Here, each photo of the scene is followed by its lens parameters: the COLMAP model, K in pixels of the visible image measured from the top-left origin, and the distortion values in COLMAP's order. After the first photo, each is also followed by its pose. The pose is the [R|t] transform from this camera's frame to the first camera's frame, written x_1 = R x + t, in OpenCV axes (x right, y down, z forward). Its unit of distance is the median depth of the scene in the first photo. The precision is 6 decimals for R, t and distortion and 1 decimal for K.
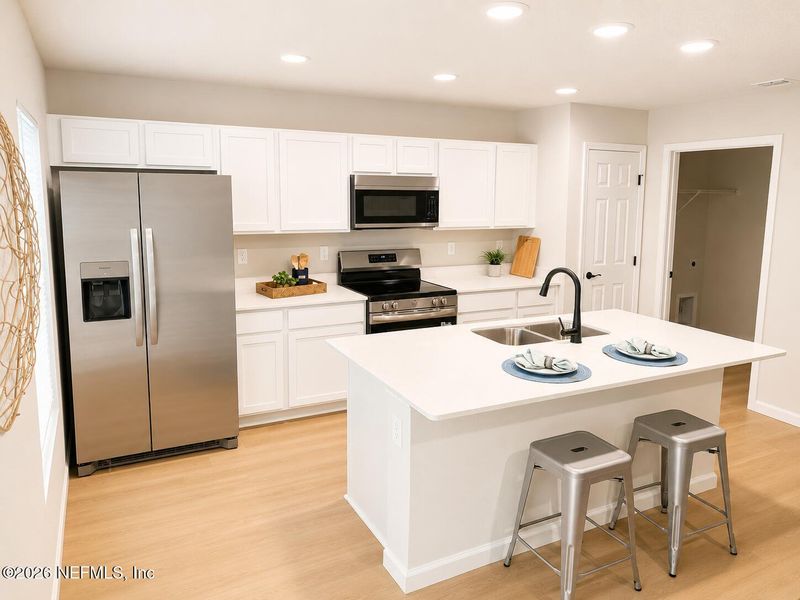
lens RADIAL K [[574.6, 0, 397.9], [0, 574.6, 300.5], [0, 0, 1]] dist [-0.003162, -0.001188]
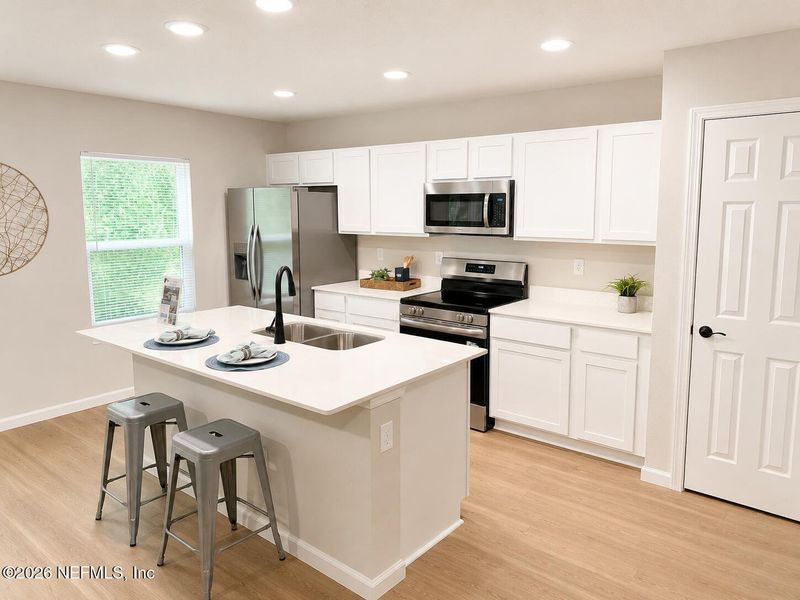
lens RADIAL K [[574.6, 0, 395.6], [0, 574.6, 300.1], [0, 0, 1]] dist [-0.003162, -0.001188]
pose [[0.379653, 0.126286, -0.916469, 0.808933], [-0.177415, 0.982191, 0.061847, -0.058073], [0.907958, 0.139115, 0.395297, 0.526395]]
